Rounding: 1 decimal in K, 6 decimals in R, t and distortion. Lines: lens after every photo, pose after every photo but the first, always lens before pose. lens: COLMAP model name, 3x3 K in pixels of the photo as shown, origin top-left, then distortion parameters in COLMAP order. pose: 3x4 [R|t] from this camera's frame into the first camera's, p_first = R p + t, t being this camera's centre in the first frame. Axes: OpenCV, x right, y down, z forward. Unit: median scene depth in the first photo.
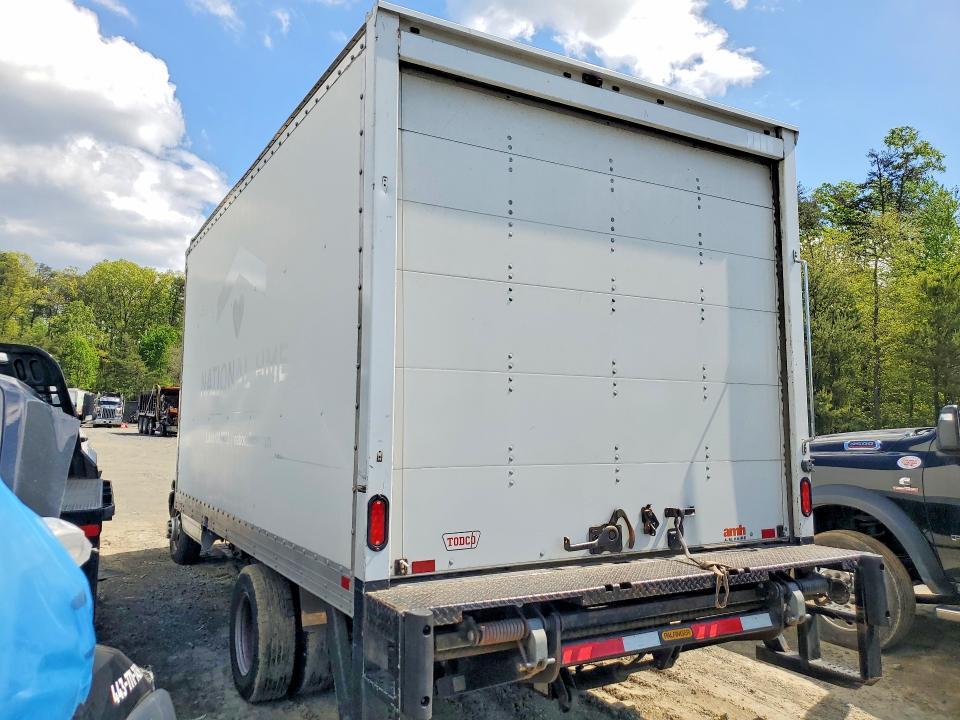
lens RADIAL K [[733.9, 0, 457.2], [0, 733.9, 334.3], [0, 0, 1]] dist [0.159017, -0.284384]
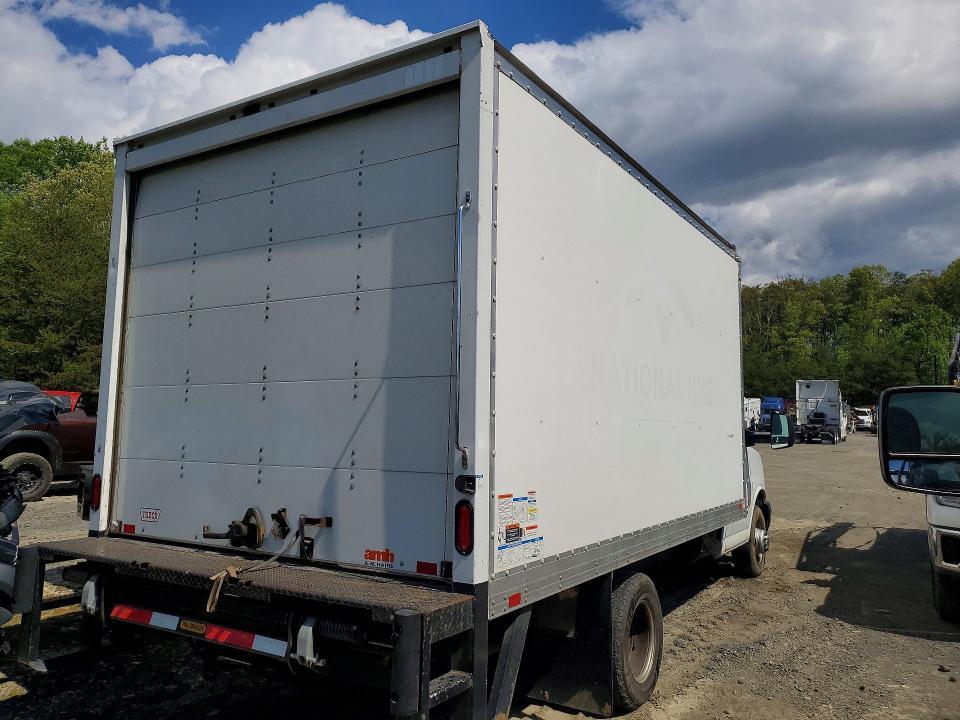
lens RADIAL K [[733.9, 0, 457.2], [0, 733.9, 334.3], [0, 0, 1]] dist [0.159017, -0.284384]
pose [[0.459545, -0.107548, -0.881619, 1.184456], [0.095362, 0.992878, -0.071413, 0.086065], [0.883020, -0.051256, 0.466528, 0.708506]]
